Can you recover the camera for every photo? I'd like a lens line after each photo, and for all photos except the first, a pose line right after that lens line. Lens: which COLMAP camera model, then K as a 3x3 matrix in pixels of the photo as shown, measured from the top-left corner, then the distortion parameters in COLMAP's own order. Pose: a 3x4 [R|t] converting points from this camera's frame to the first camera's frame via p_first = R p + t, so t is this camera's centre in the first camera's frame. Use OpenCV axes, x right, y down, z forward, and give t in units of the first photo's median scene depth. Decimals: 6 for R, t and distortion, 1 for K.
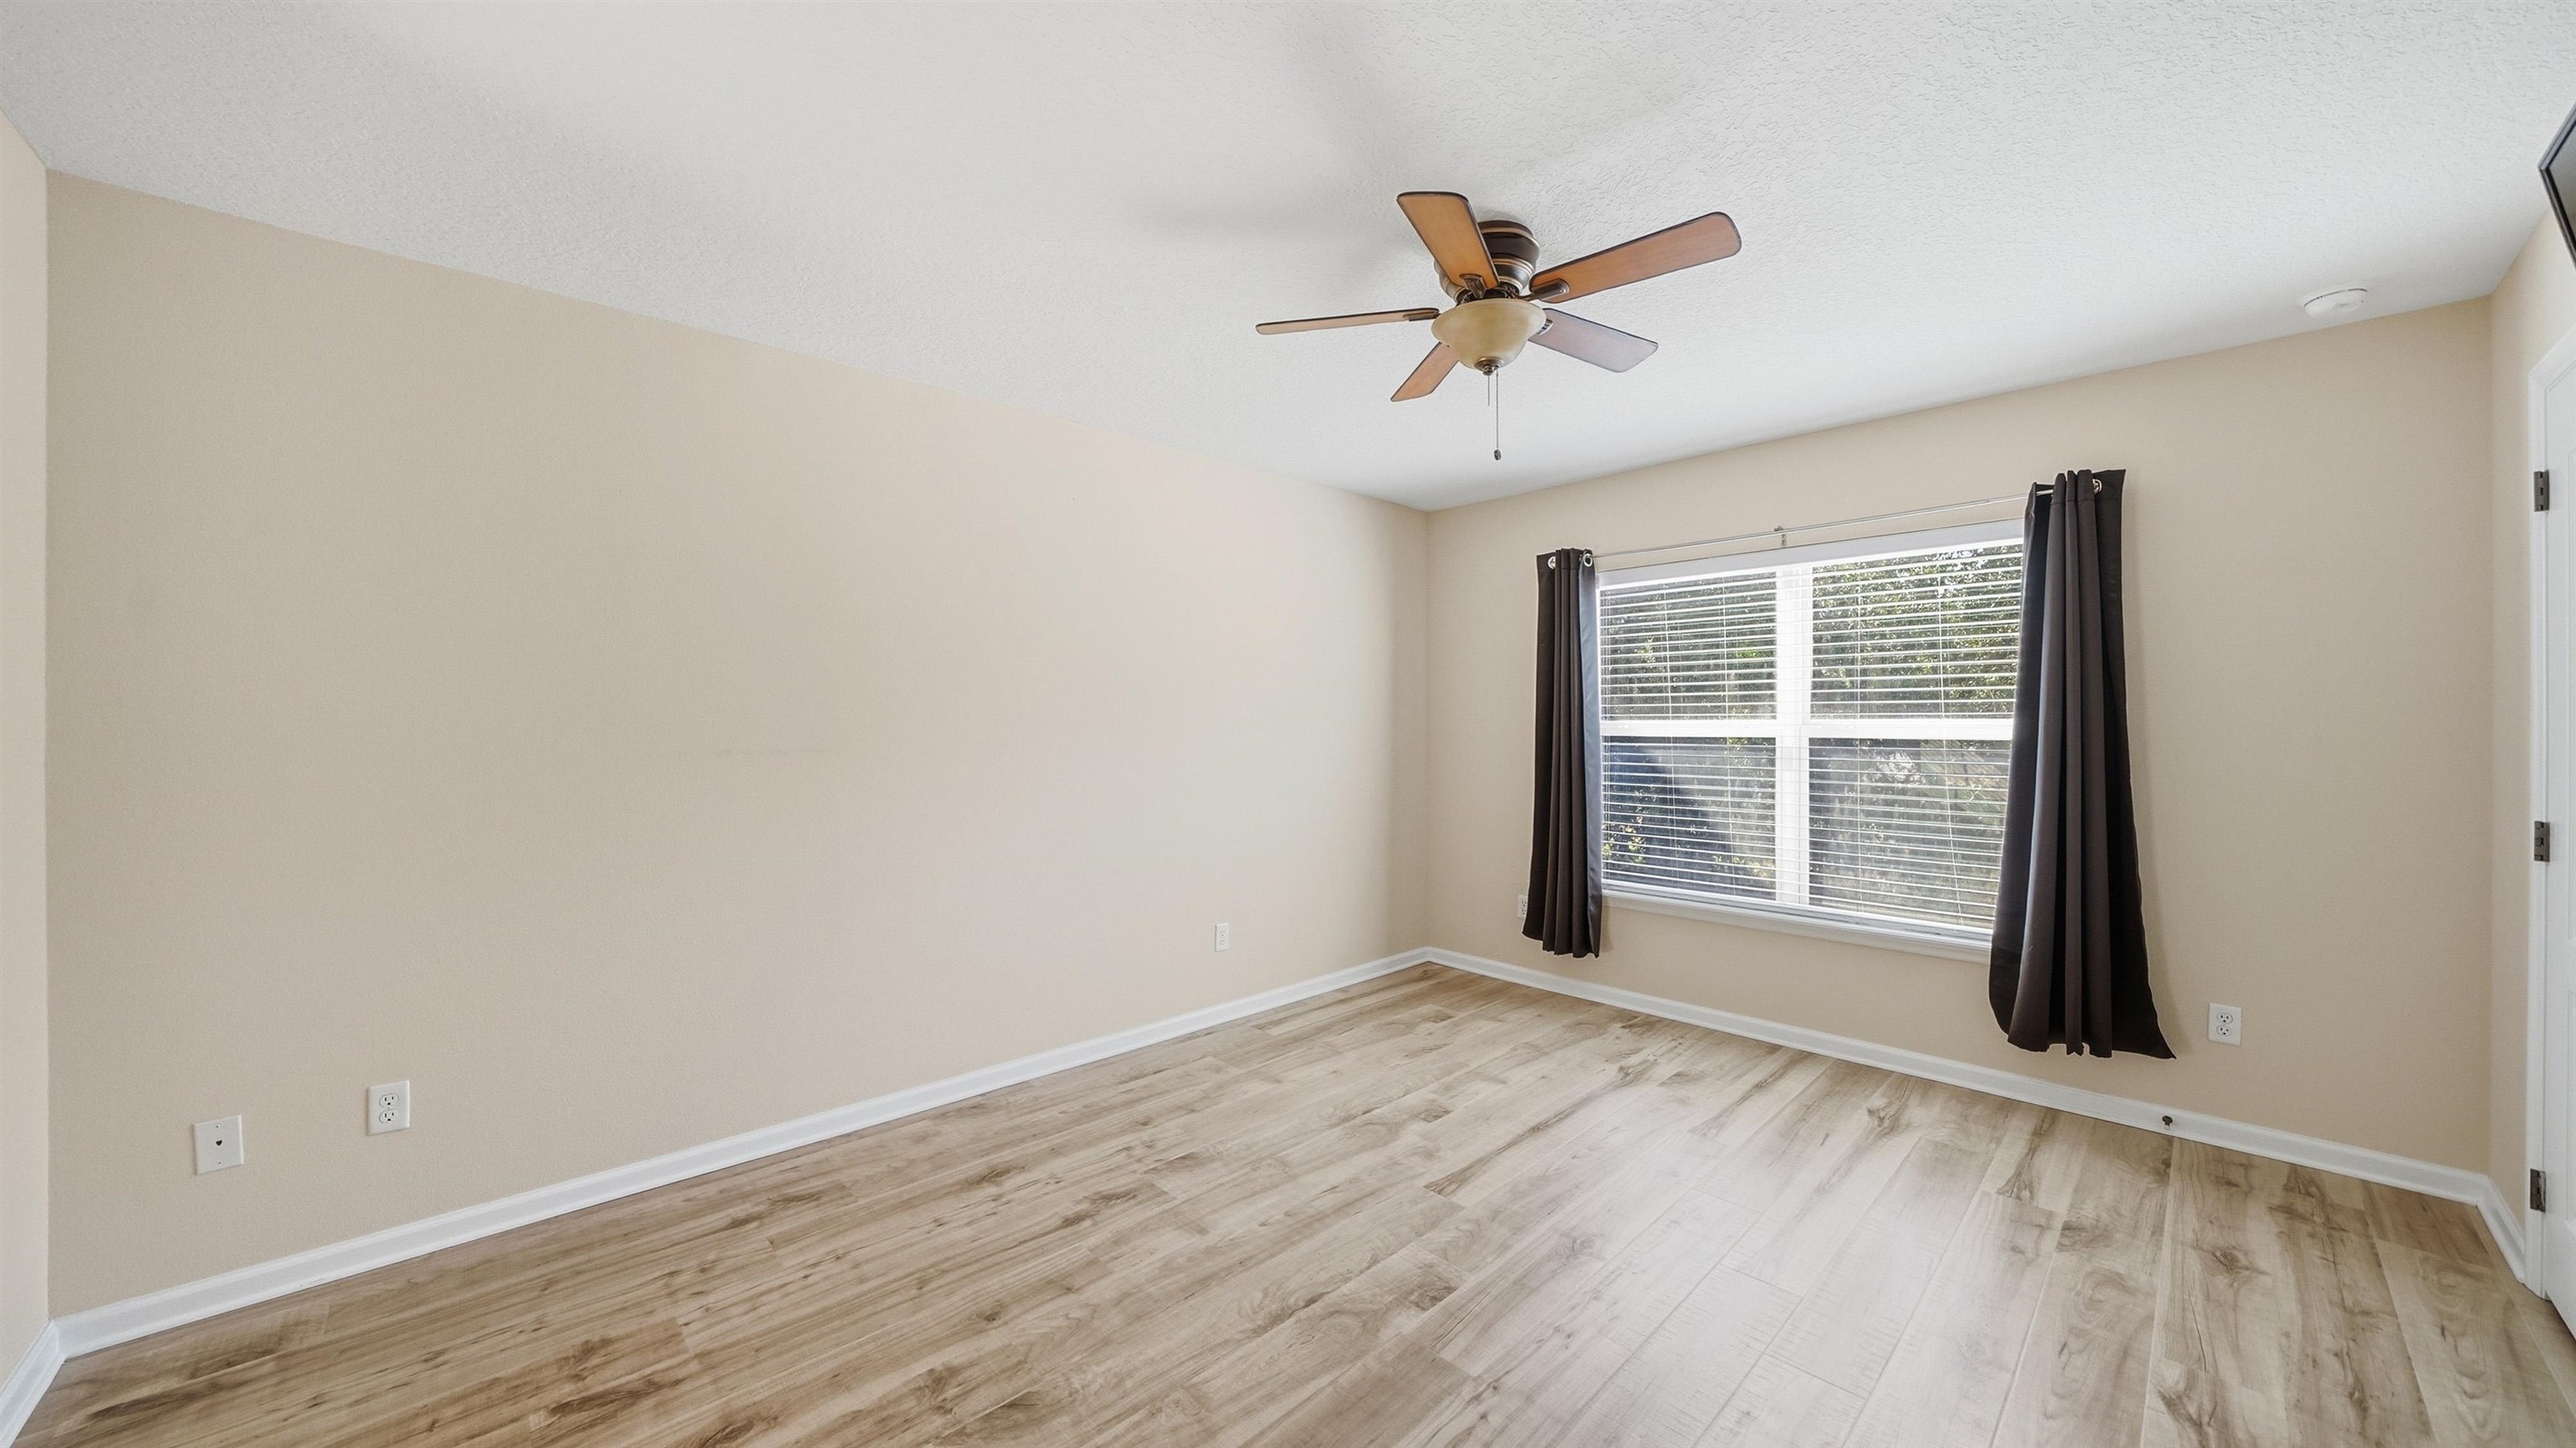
lens RADIAL K [[929.8, 0, 1286.5], [0, 929.8, 716.3], [0, 0, 1]] dist [-0.018106, 0.000271]
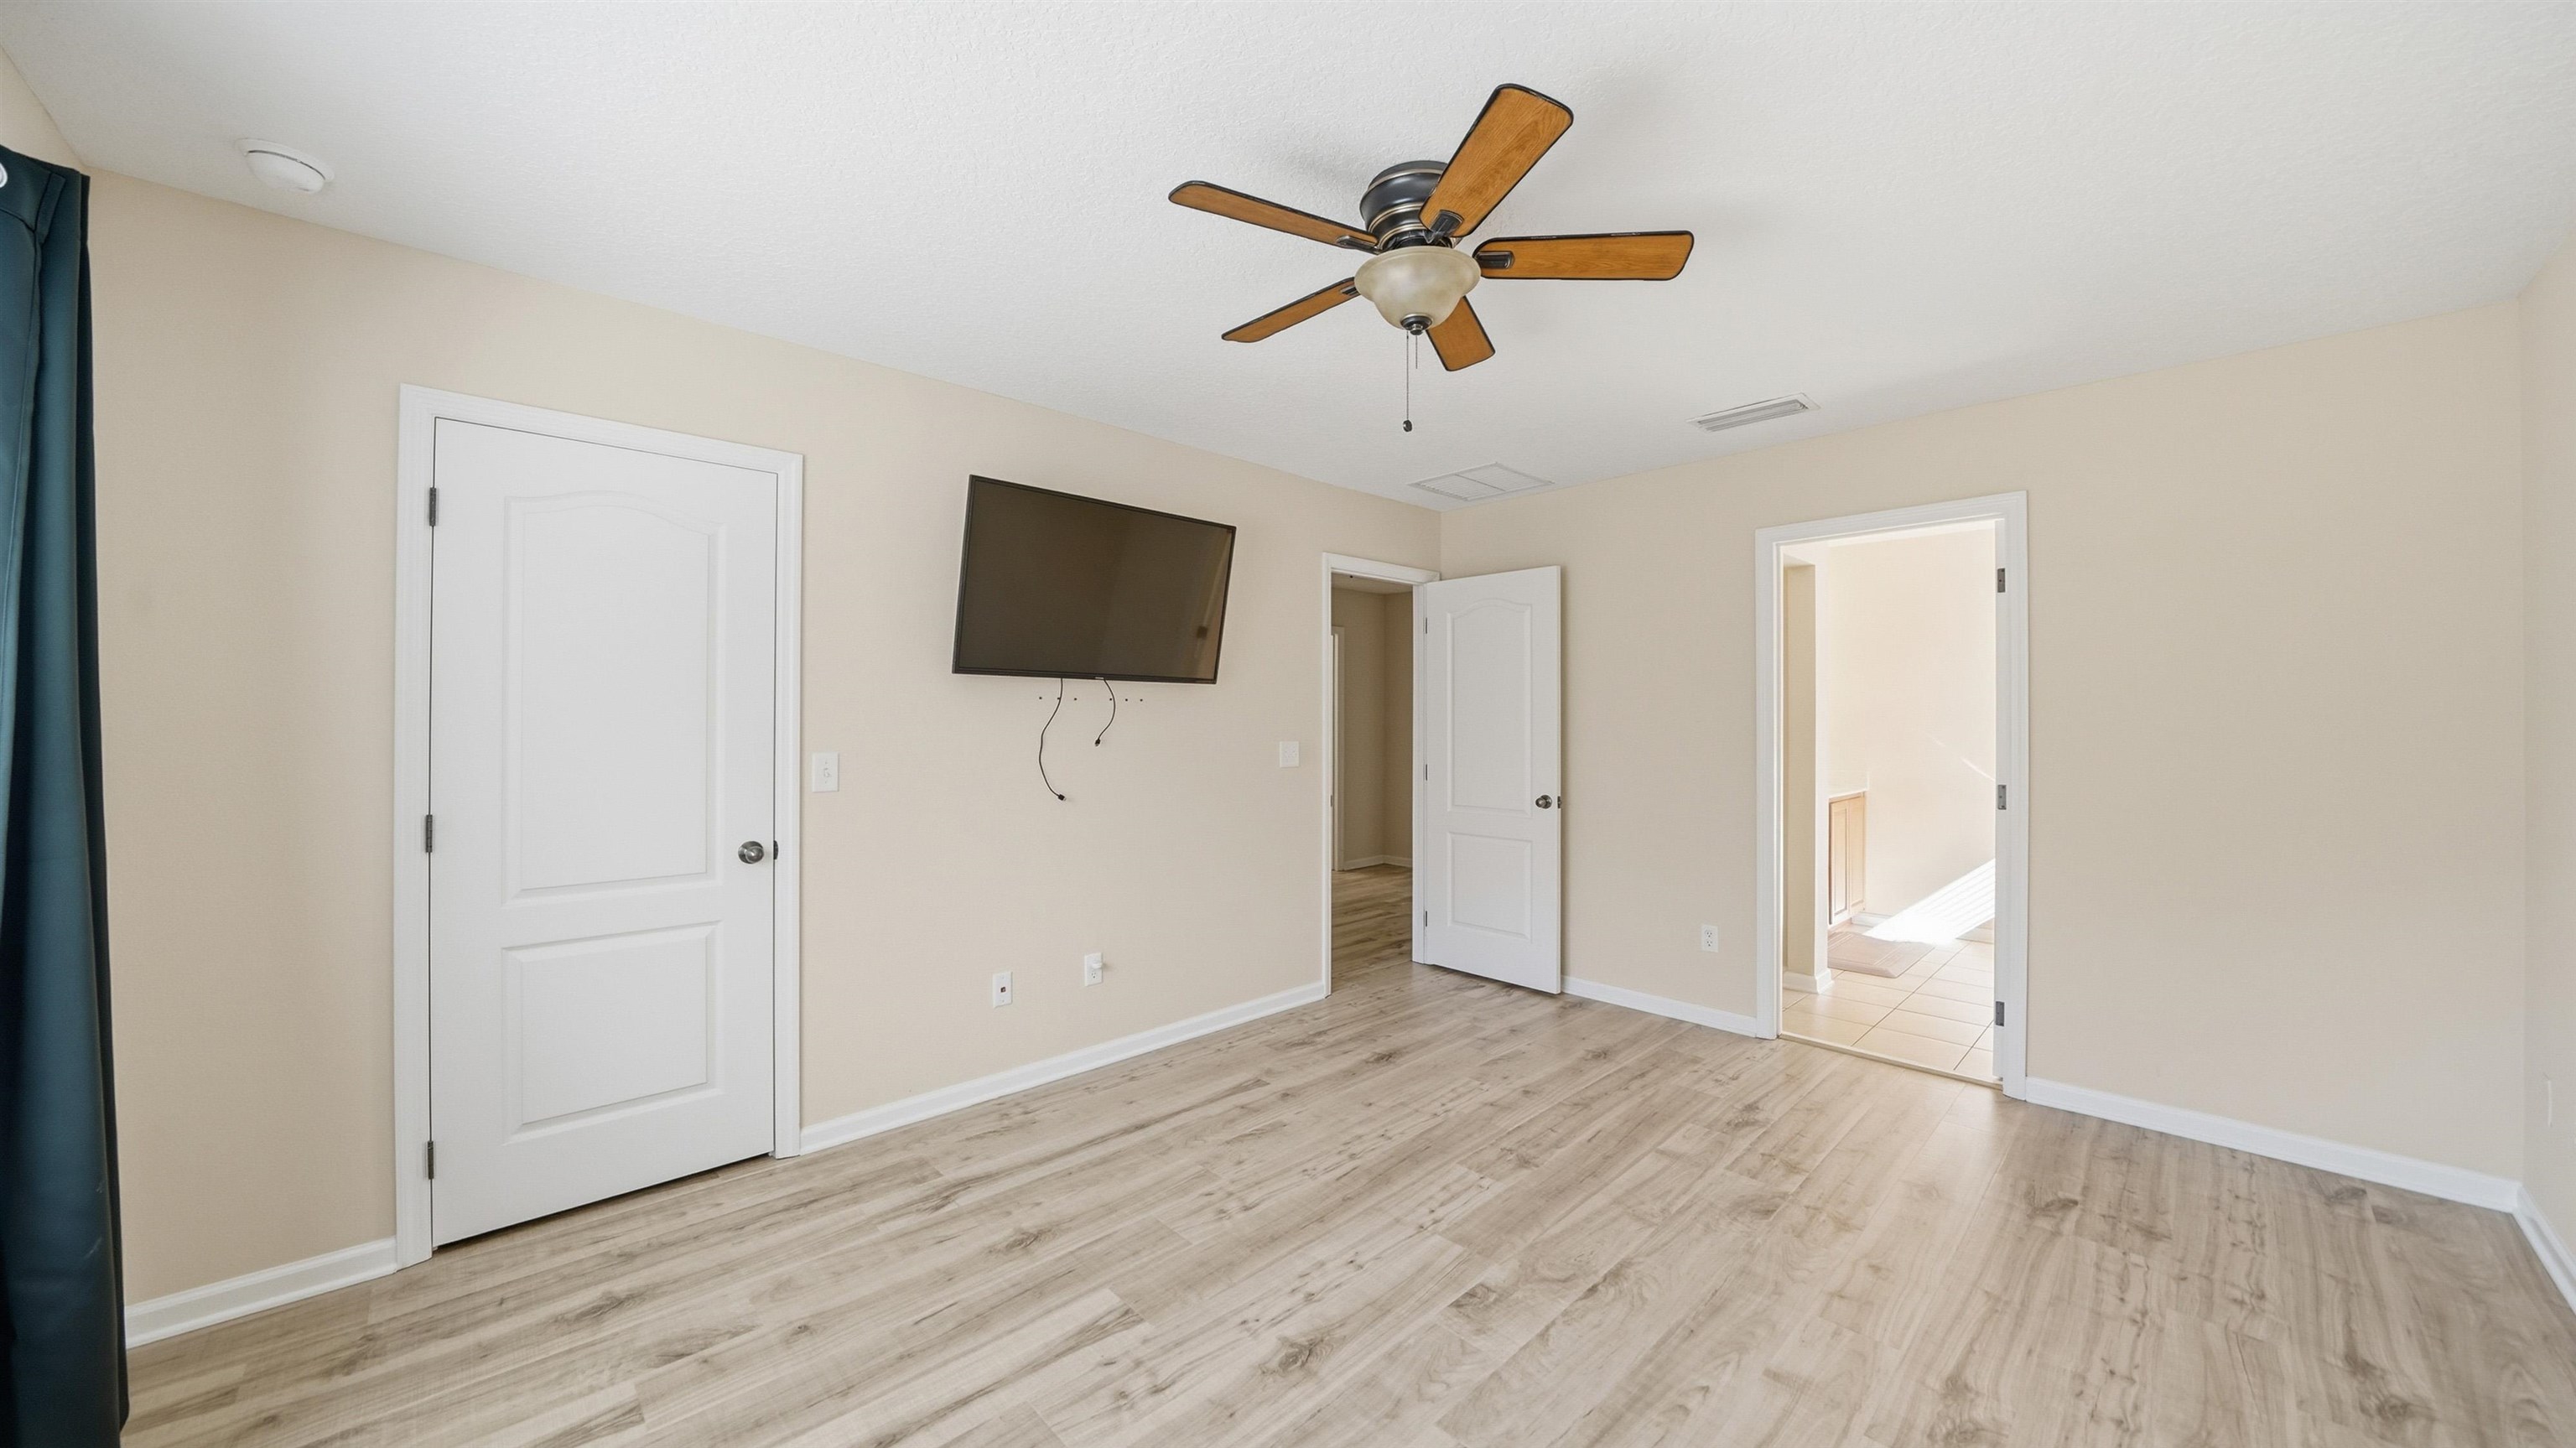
lens RADIAL K [[929.8, 0, 1286.5], [0, 929.8, 716.3], [0, 0, 1]] dist [-0.018106, 0.000271]
pose [[-0.999998, -0.001749, 0.000939, 0.357085], [-0.001756, 0.999967, -0.007970, 0.007419], [-0.000925, -0.007972, -0.999968, 1.980100]]
